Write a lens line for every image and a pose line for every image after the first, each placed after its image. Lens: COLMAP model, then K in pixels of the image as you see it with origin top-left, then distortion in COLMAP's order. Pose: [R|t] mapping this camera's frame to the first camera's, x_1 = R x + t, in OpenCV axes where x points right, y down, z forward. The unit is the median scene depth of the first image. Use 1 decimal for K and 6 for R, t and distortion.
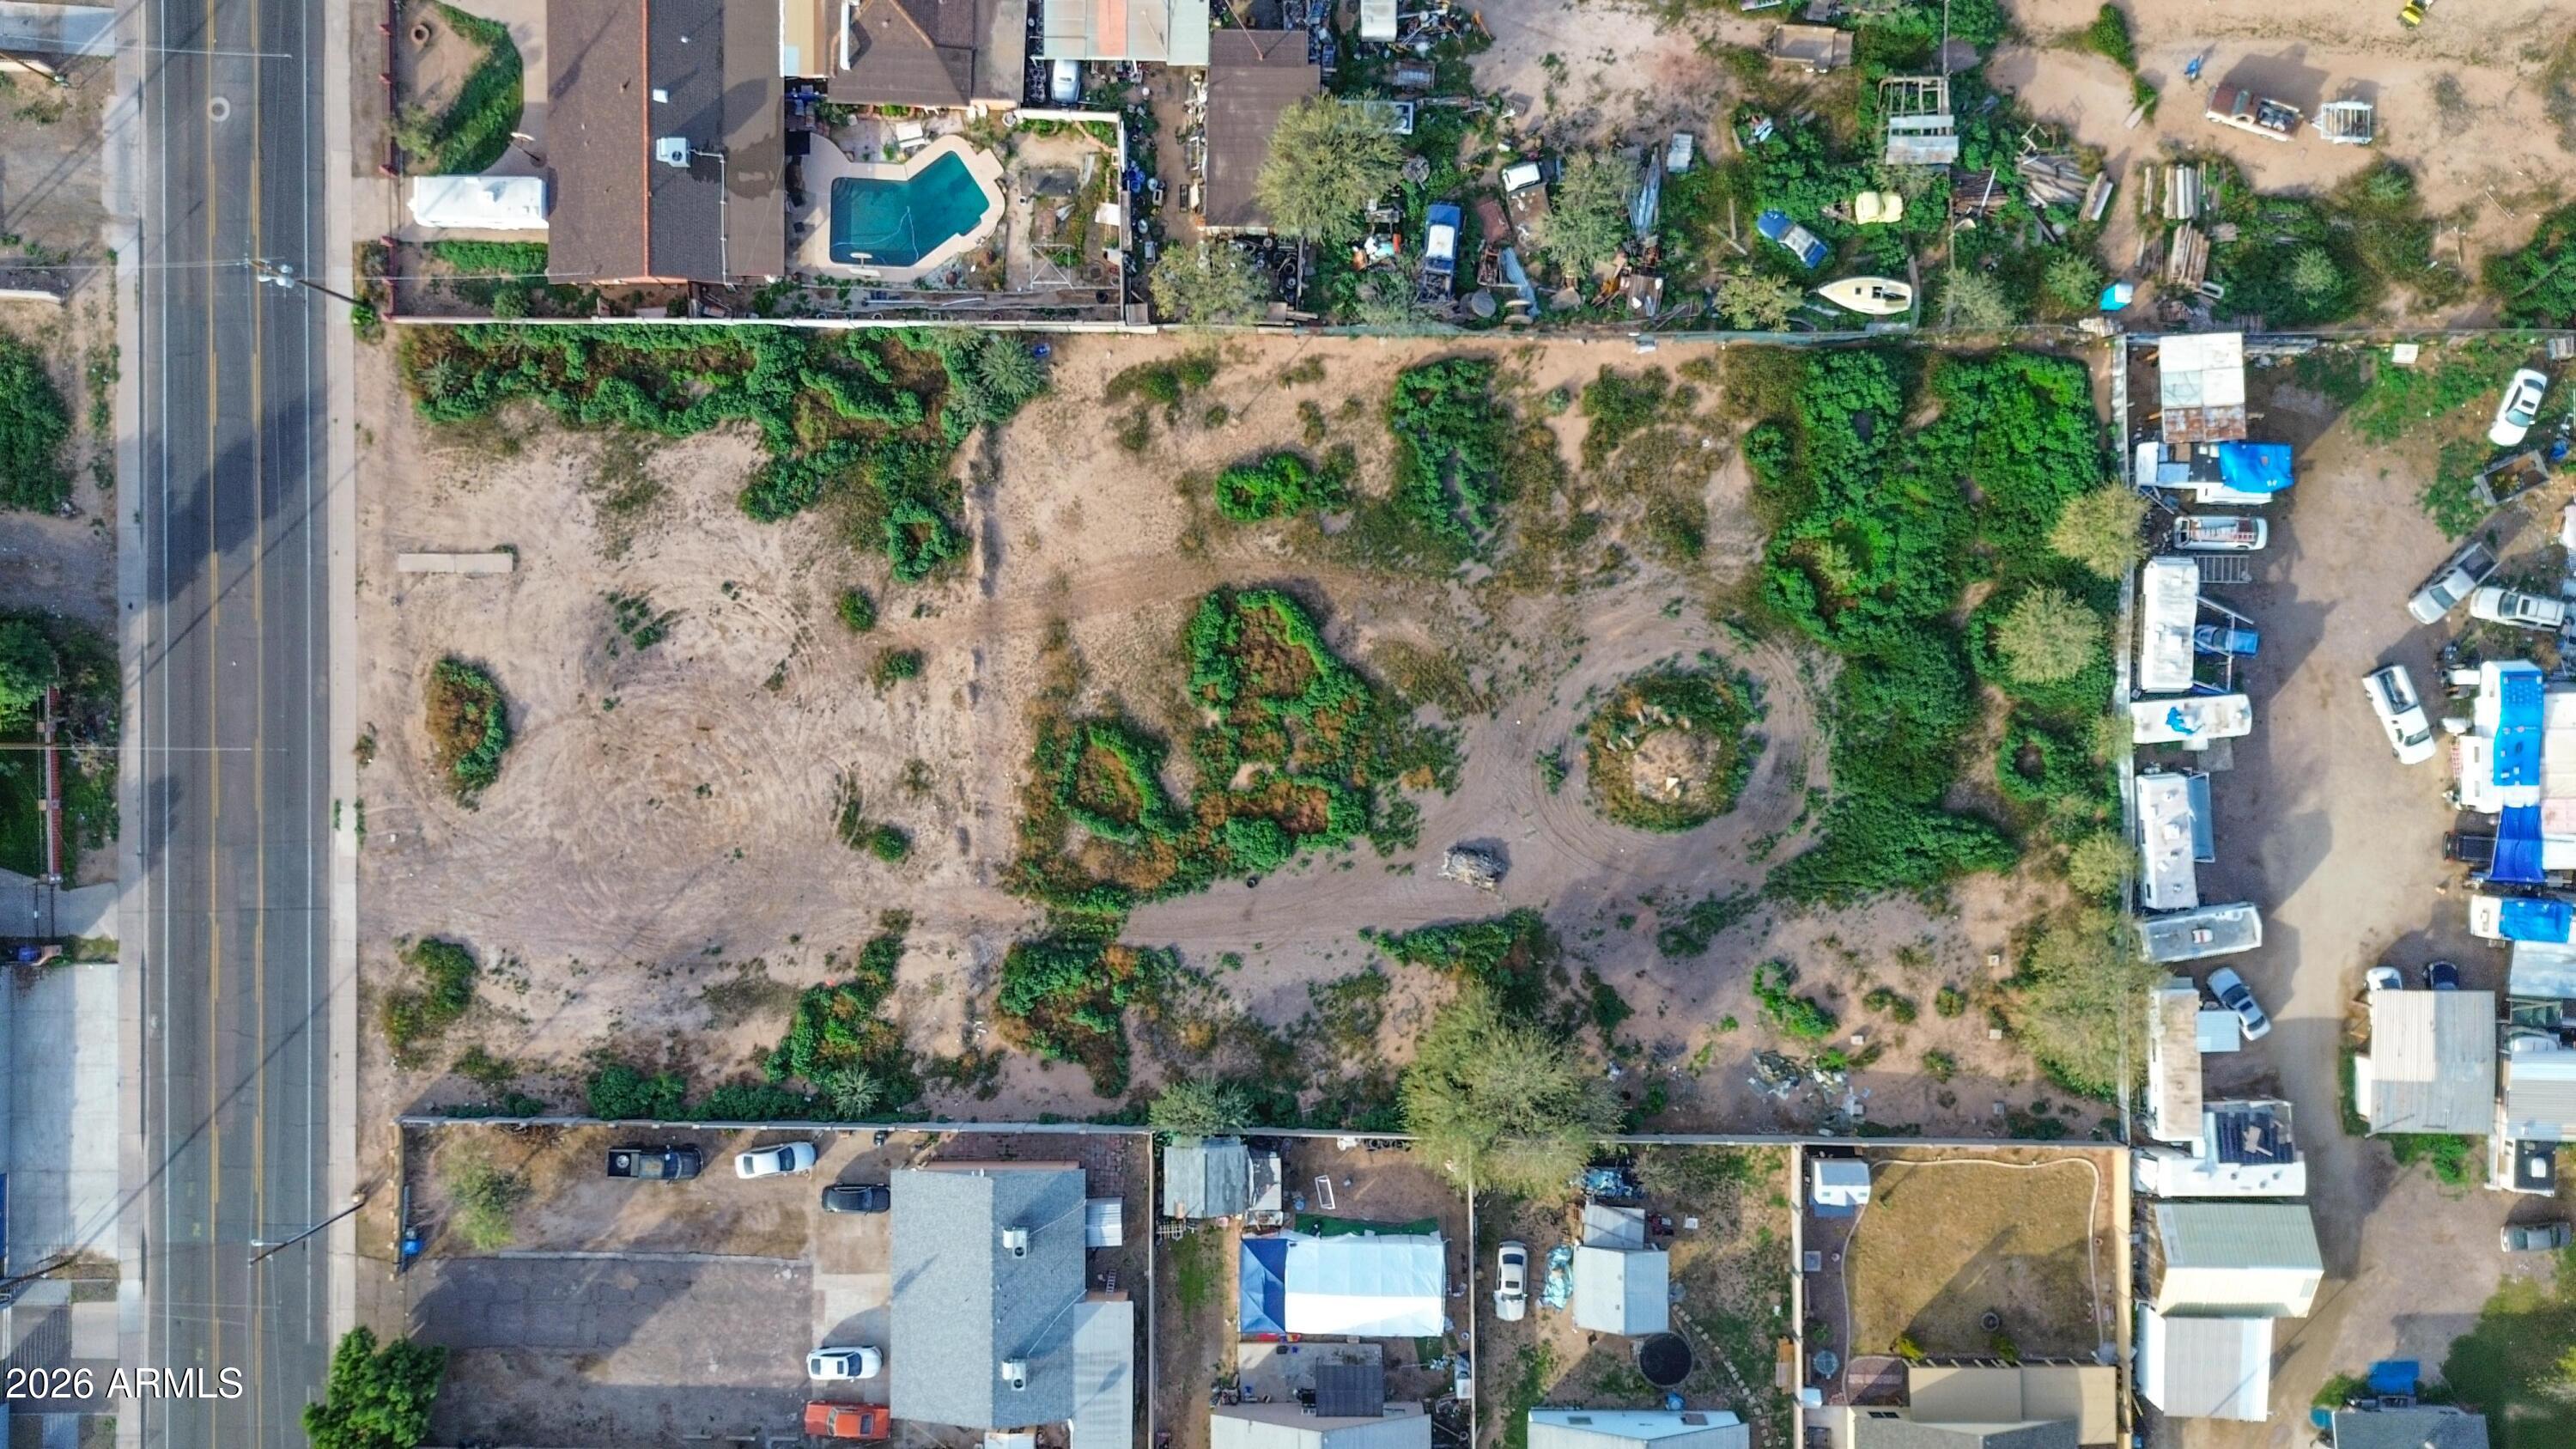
lens RADIAL K [[1834.5, 0, 1287.2], [0, 1834.5, 719.2], [0, 0, 1]] dist [0.076893, -0.082231]
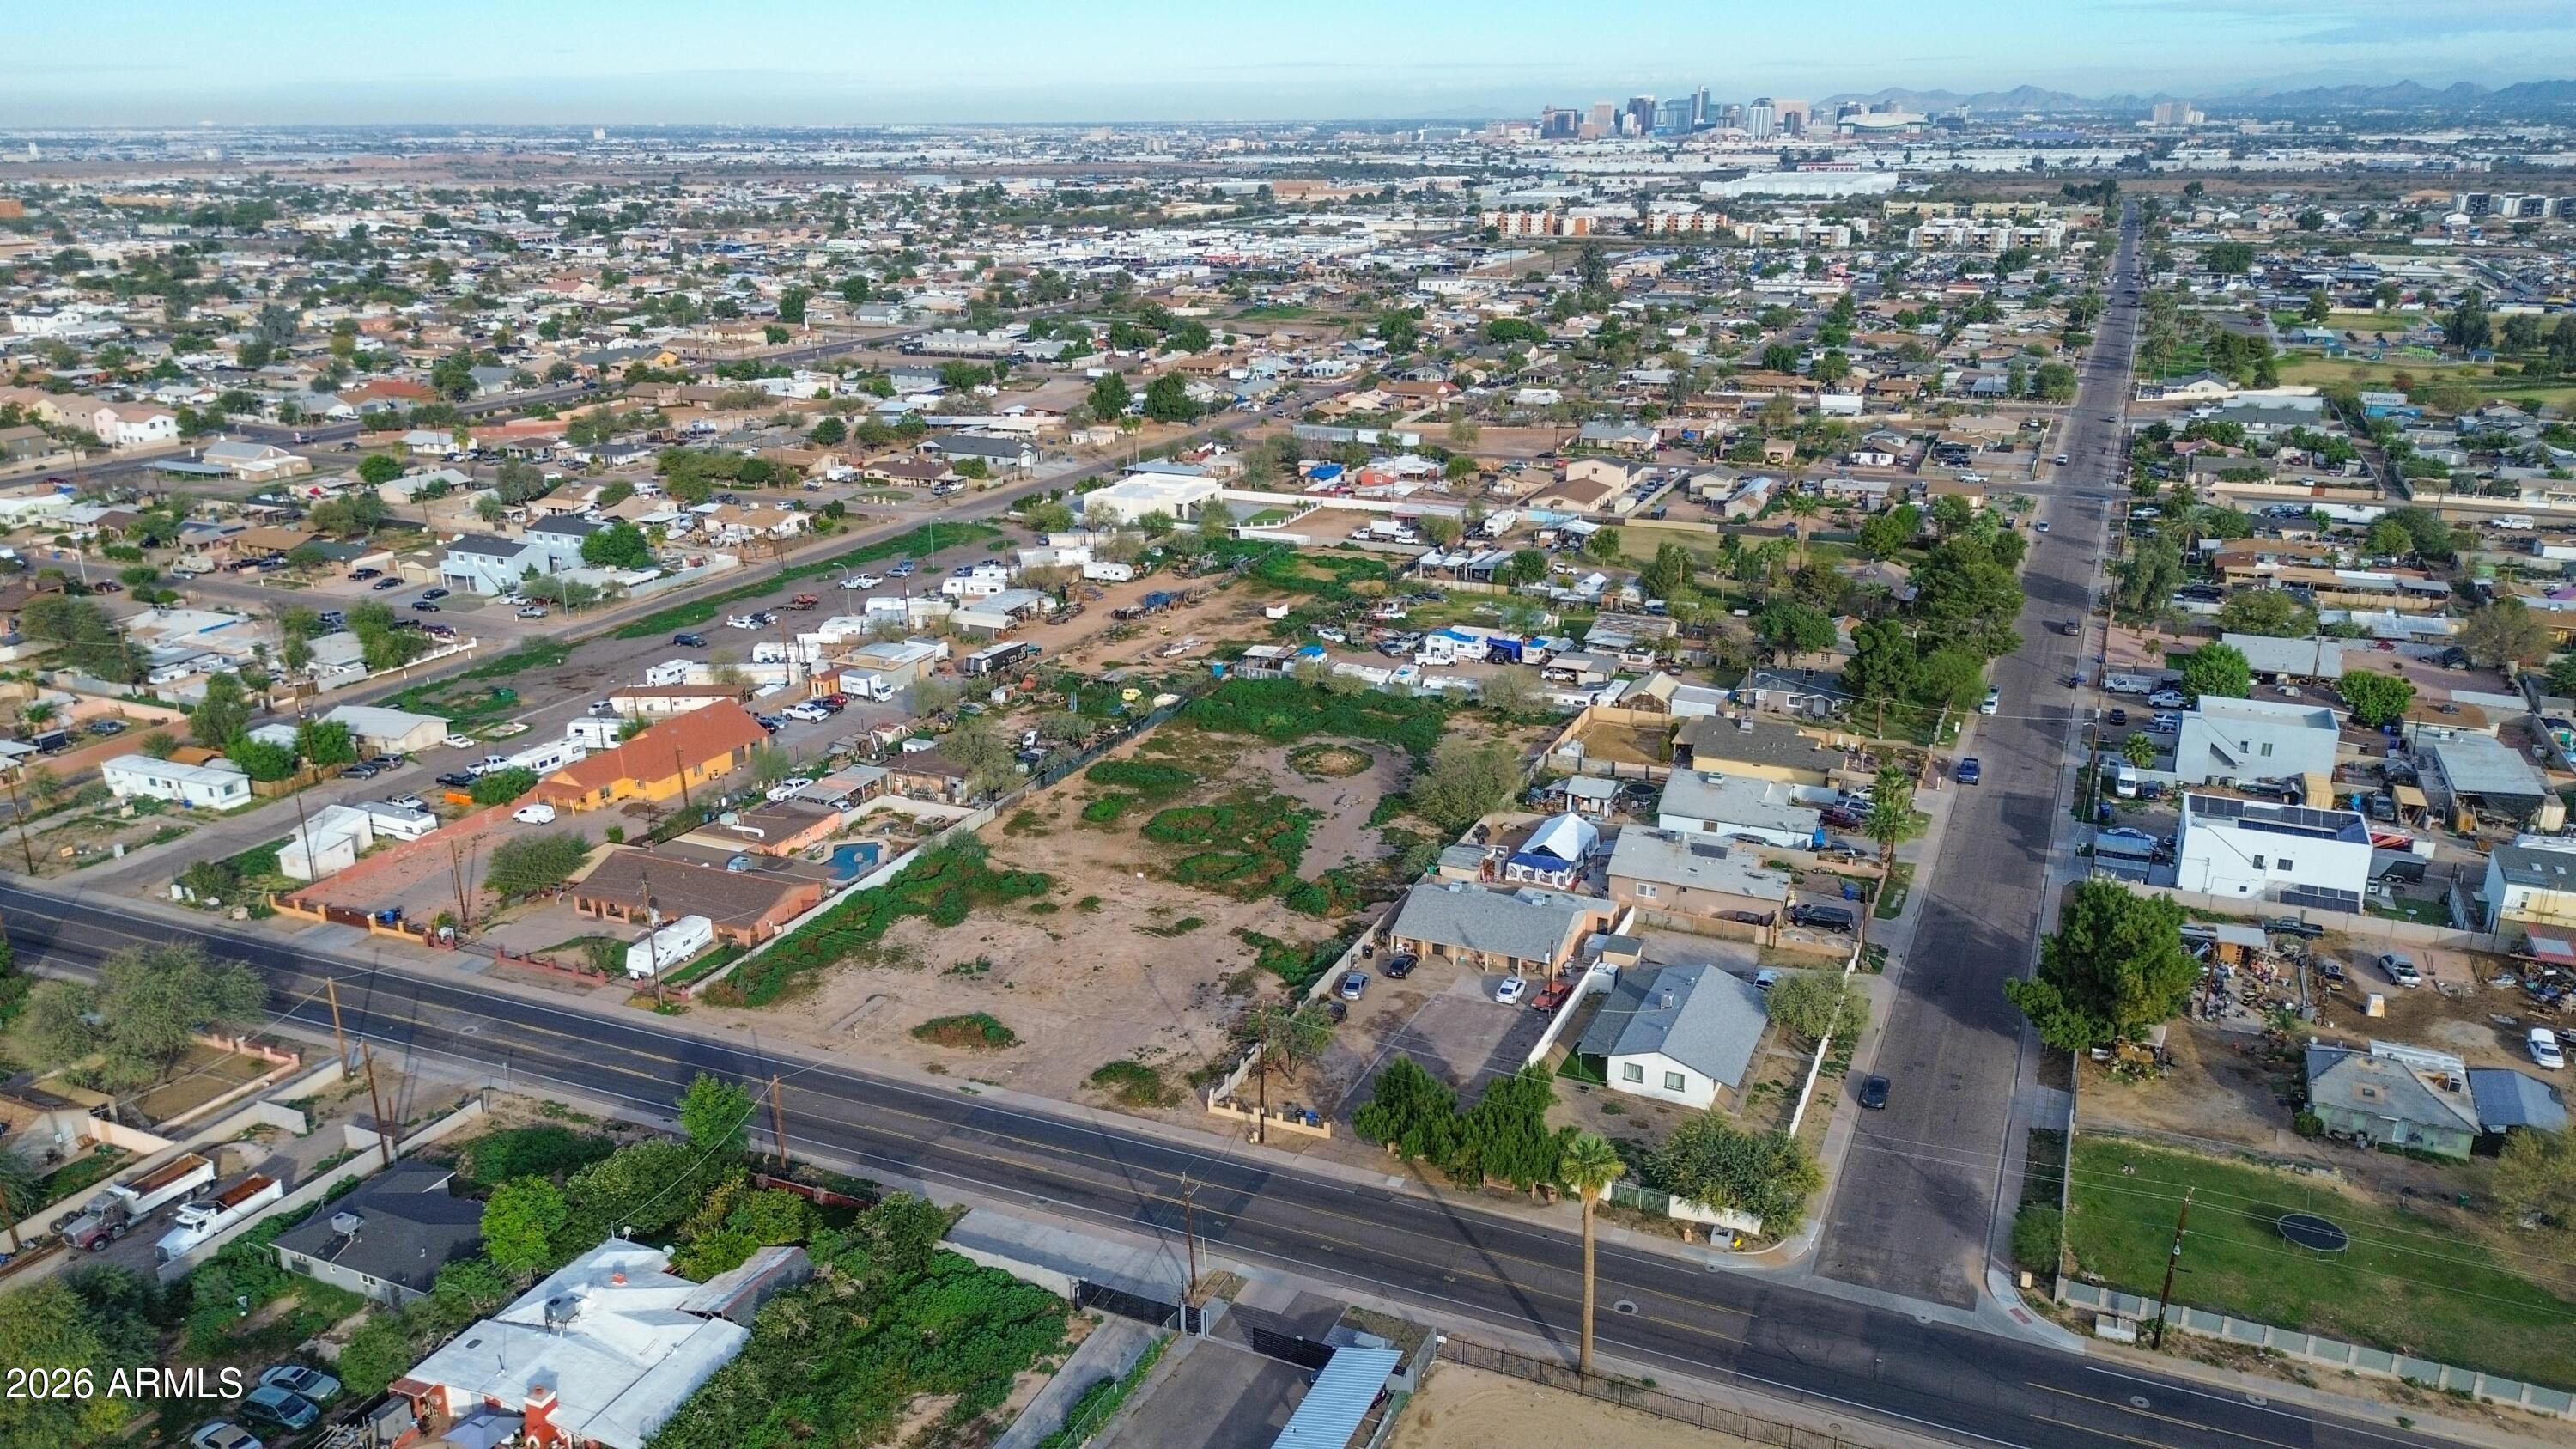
lens RADIAL K [[1814.0, 0, 1290.5], [0, 1814.0, 739.7], [0, 0, 1]] dist [0.079186, -0.081189]
pose [[0.400978, -0.283218, 0.871208, -1.428078], [0.916072, 0.118413, -0.383133, 0.691703], [0.005348, 0.951717, 0.306929, 0.406162]]
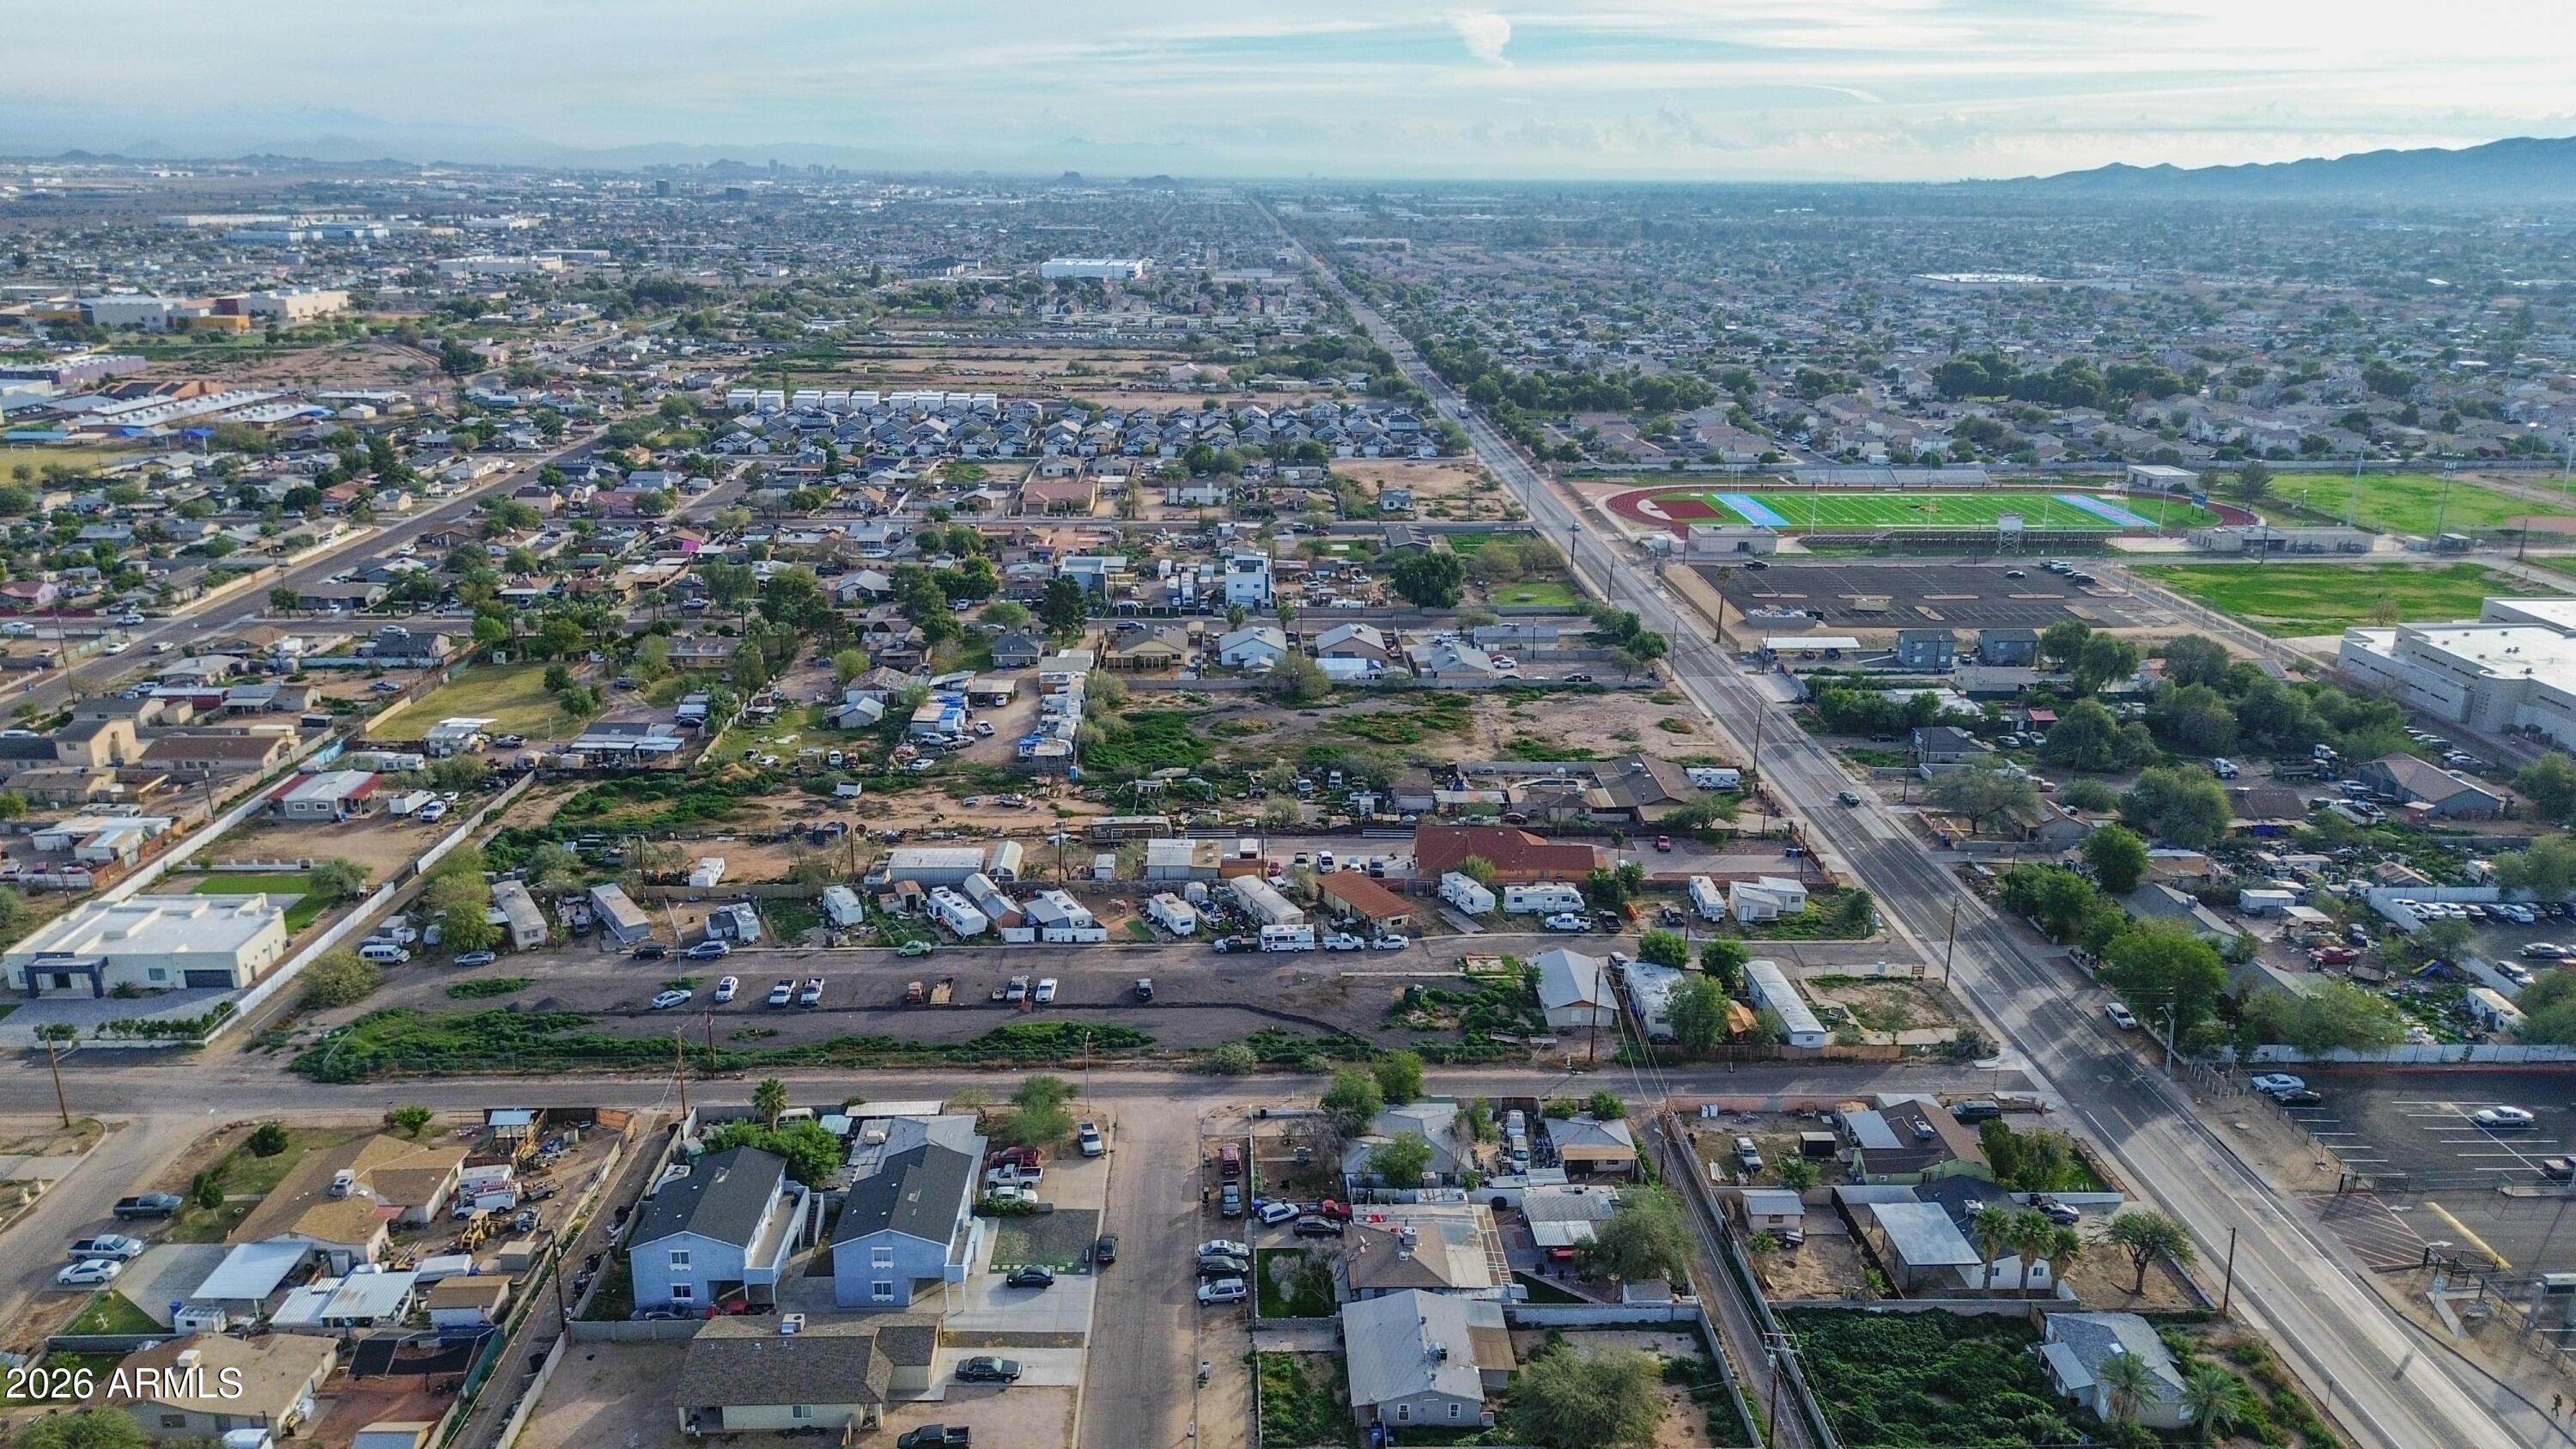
lens RADIAL K [[1812.7, 0, 1288.1], [0, 1812.7, 748.9], [0, 0, 1]] dist [0.077486, -0.086223]
pose [[-0.999356, 0.014210, -0.032957, 0.229119], [-0.035730, -0.307252, 0.950957, -2.589989], [0.003387, 0.951522, 0.307562, 0.193537]]
